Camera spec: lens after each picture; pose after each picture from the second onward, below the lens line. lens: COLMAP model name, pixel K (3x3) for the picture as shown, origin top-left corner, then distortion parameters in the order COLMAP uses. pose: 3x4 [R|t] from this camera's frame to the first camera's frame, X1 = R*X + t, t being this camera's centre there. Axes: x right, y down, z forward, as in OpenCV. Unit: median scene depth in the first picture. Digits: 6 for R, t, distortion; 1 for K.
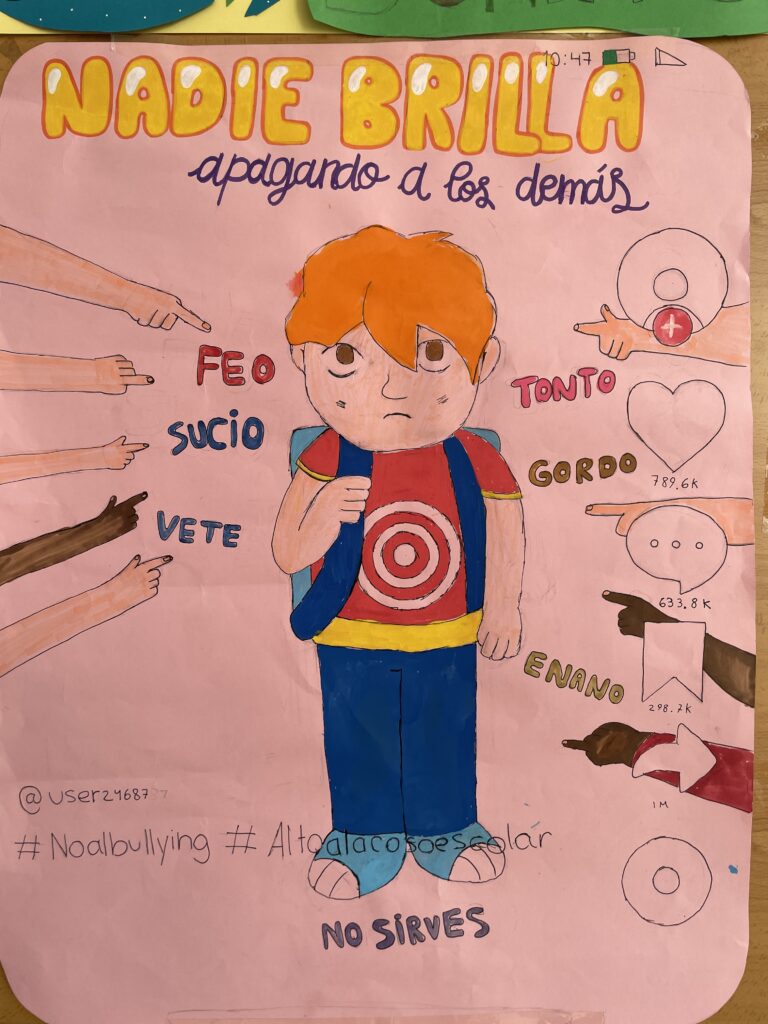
lens RADIAL K [[772.2, 0, 384.5], [0, 772.2, 511.1], [0, 0, 1]] dist [0.059445, -0.047162]
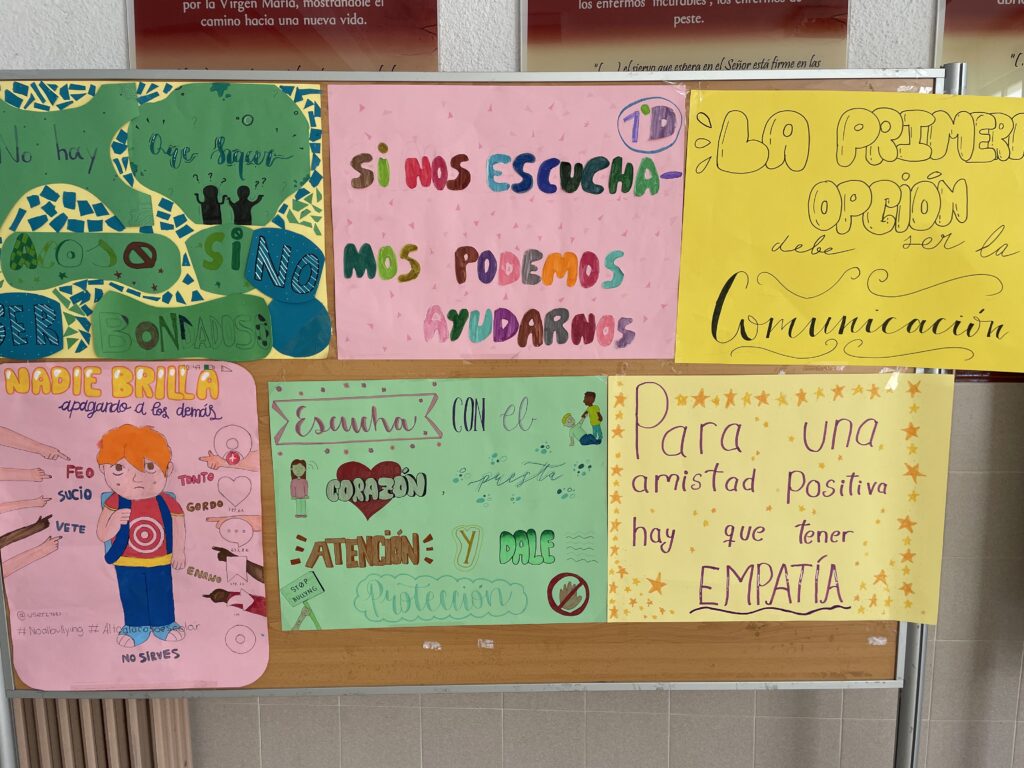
lens RADIAL K [[772.2, 0, 515.7], [0, 772.2, 383.5], [0, 0, 1]] dist [0.059445, -0.047162]
pose [[0.999811, -0.003017, 0.019208, 1.368443], [0.000567, 0.991998, 0.126255, -0.878706], [-0.019435, -0.126220, 0.991812, -1.869974]]
